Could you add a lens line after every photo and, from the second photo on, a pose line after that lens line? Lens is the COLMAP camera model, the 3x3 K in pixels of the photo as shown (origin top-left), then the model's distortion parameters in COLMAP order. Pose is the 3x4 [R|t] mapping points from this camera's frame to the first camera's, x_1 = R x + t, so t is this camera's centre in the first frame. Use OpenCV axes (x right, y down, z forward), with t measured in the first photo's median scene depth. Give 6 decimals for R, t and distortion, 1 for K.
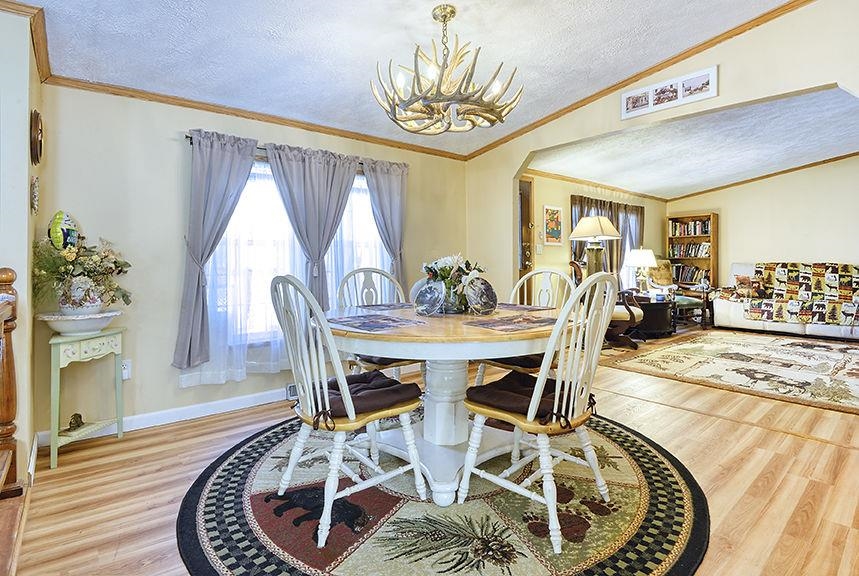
lens RADIAL K [[417.0, 0, 432.1], [0, 417.0, 266.1], [0, 0, 1]] dist [-0.062531, -0.000060]
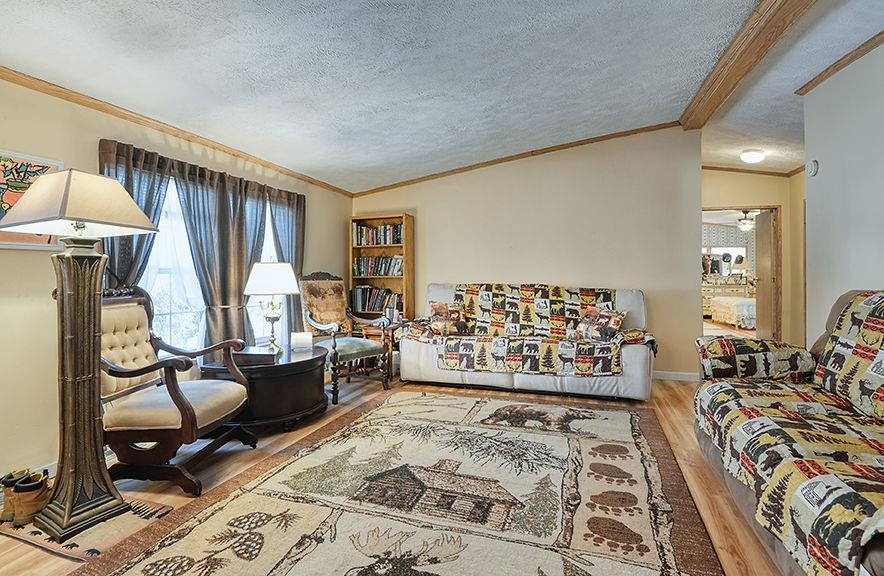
lens RADIAL K [[435.2, 0, 435.8], [0, 435.2, 274.0], [0, 0, 1]] dist [0.000426, -0.001146]
pose [[0.834439, 0.004403, 0.551082, 0.378918], [0.005705, 0.999845, -0.016626, -0.014770], [-0.551070, 0.017018, 0.834285, 0.397403]]
